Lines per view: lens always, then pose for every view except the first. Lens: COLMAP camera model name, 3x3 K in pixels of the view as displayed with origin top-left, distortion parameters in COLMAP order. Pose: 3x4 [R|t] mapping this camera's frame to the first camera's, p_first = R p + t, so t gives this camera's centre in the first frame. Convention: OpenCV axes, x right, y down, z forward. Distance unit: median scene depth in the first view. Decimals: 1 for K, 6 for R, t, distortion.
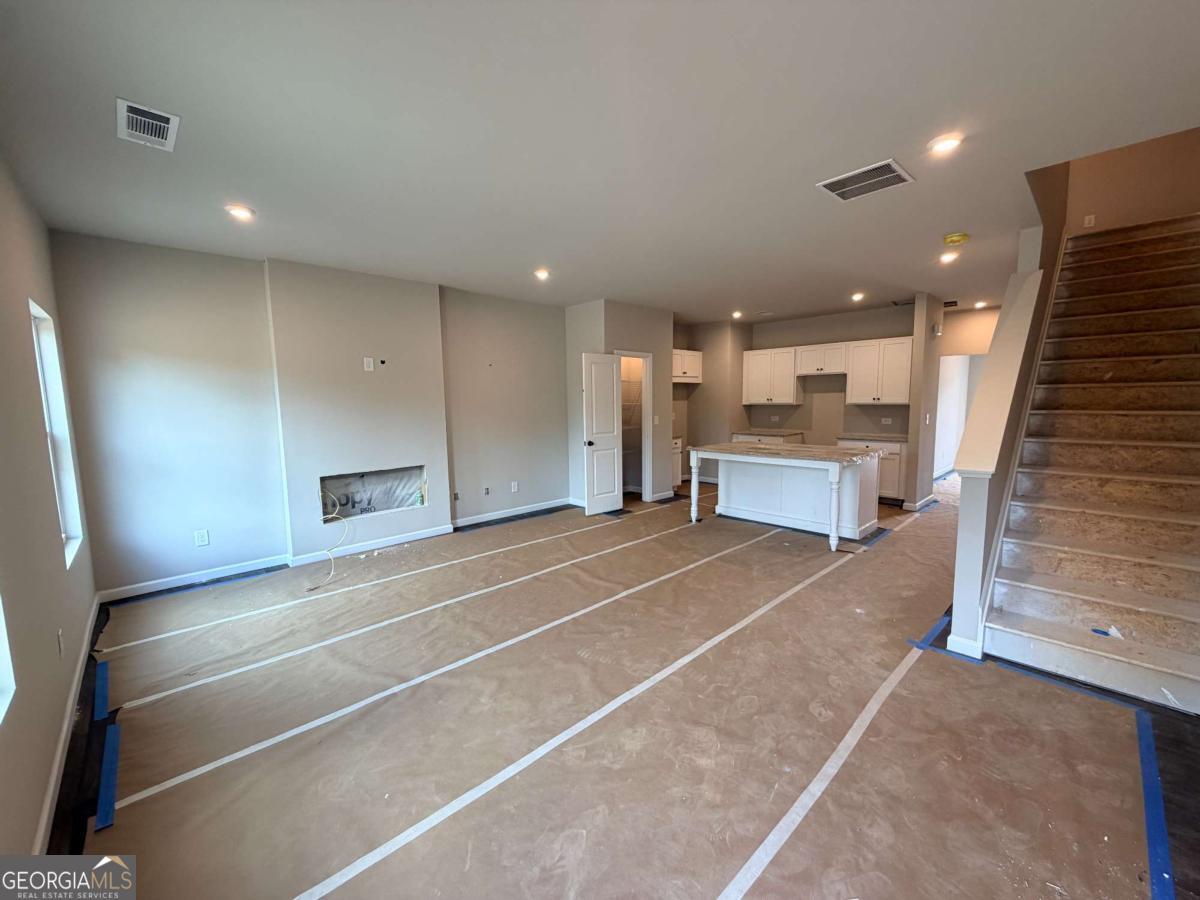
lens RADIAL K [[474.7, 0, 600.0], [0, 474.7, 450.0], [0, 0, 1]] dist [0.000948, -0.000166]
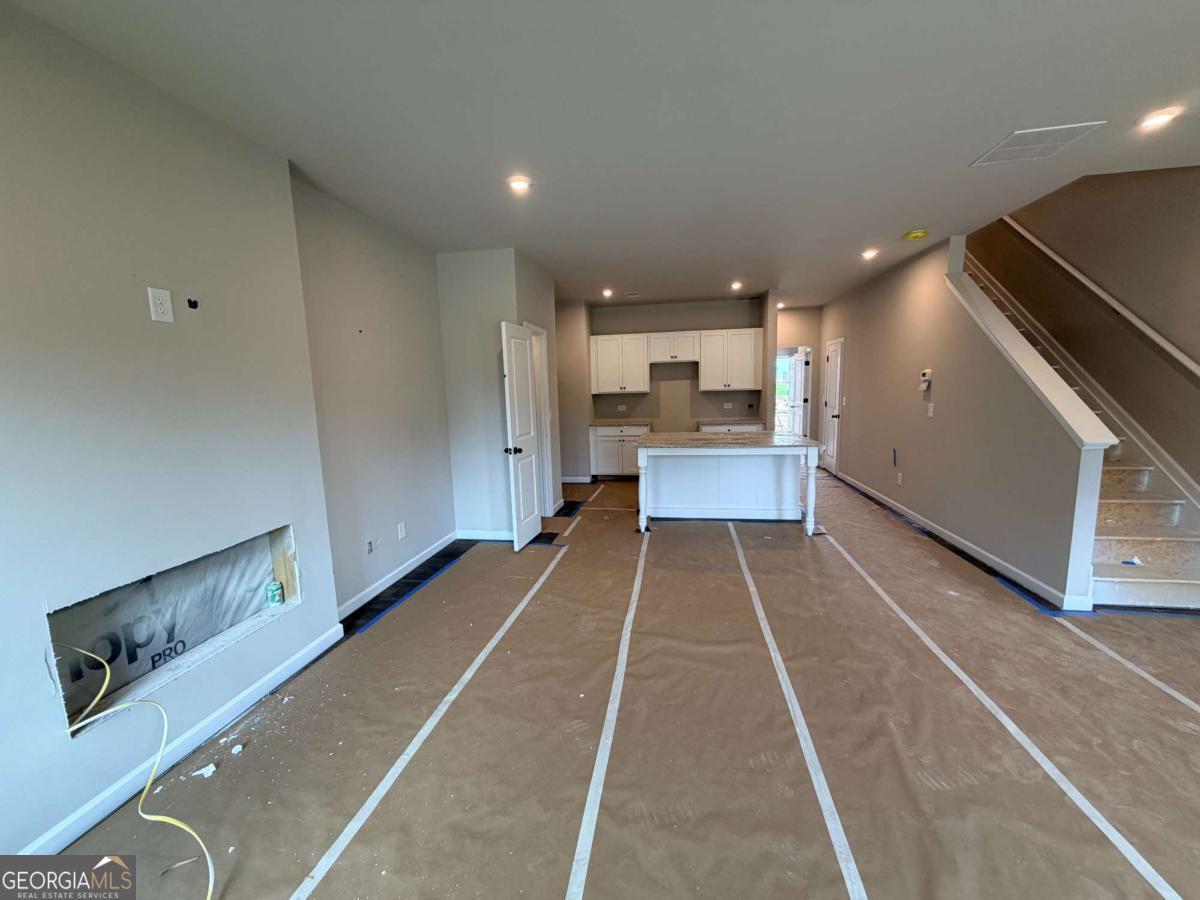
lens RADIAL K [[474.7, 0, 600.0], [0, 474.7, 450.0], [0, 0, 1]] dist [0.000948, -0.000166]
pose [[0.802637, -0.089078, 0.589779, -0.411014], [0.080347, 0.995920, 0.041075, -0.040890], [-0.591031, 0.014419, 0.806520, 0.425035]]
